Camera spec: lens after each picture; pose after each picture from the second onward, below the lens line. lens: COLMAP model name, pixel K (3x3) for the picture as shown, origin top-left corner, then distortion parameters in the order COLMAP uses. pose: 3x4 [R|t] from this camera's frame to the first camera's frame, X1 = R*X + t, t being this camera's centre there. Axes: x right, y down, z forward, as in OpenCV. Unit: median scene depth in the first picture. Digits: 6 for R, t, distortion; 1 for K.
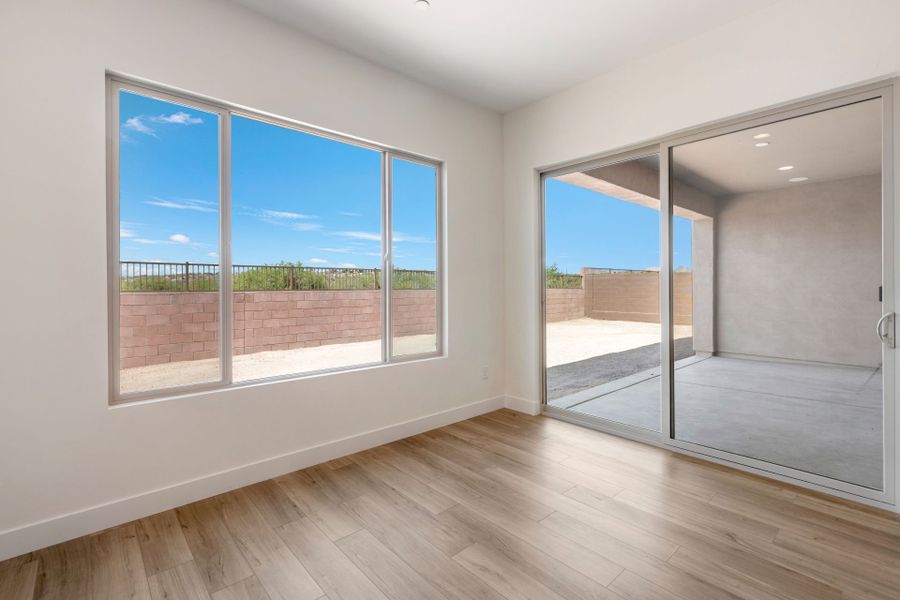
lens RADIAL K [[409.9, 0, 449.0], [0, 409.9, 289.3], [0, 0, 1]] dist [0.005973, -0.001005]
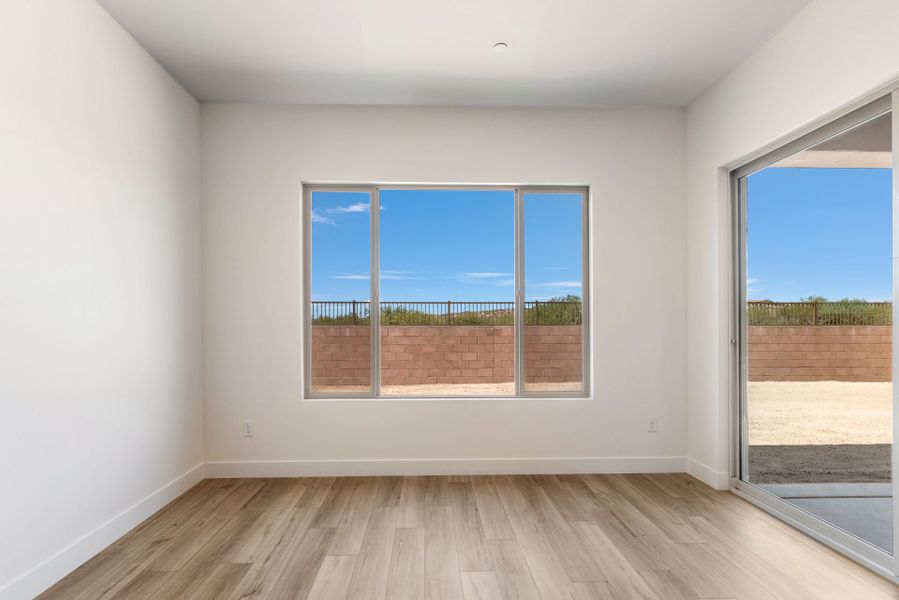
lens RADIAL K [[434.6, 0, 440.2], [0, 434.6, 322.9], [0, 0, 1]] dist [0.003330, -0.000477]
pose [[0.766093, 0.003241, -0.642722, 0.350906], [-0.005447, 0.999984, -0.001450, -0.000619], [0.642707, 0.004612, 0.766098, 0.042396]]
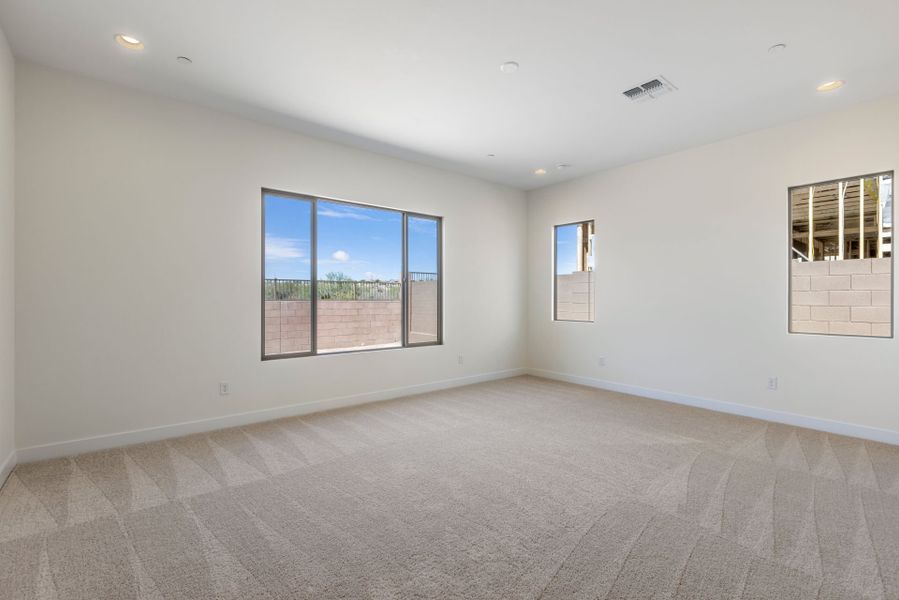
lens RADIAL K [[411.2, 0, 448.9], [0, 411.2, 299.4], [0, 0, 1]] dist [0.004287, 0.000044]
pose [[0.999050, 0.002420, -0.043521, 0.077799], [-0.002549, 0.999993, -0.002909, -0.000024], [0.043514, 0.003018, 0.999048, -0.514759]]
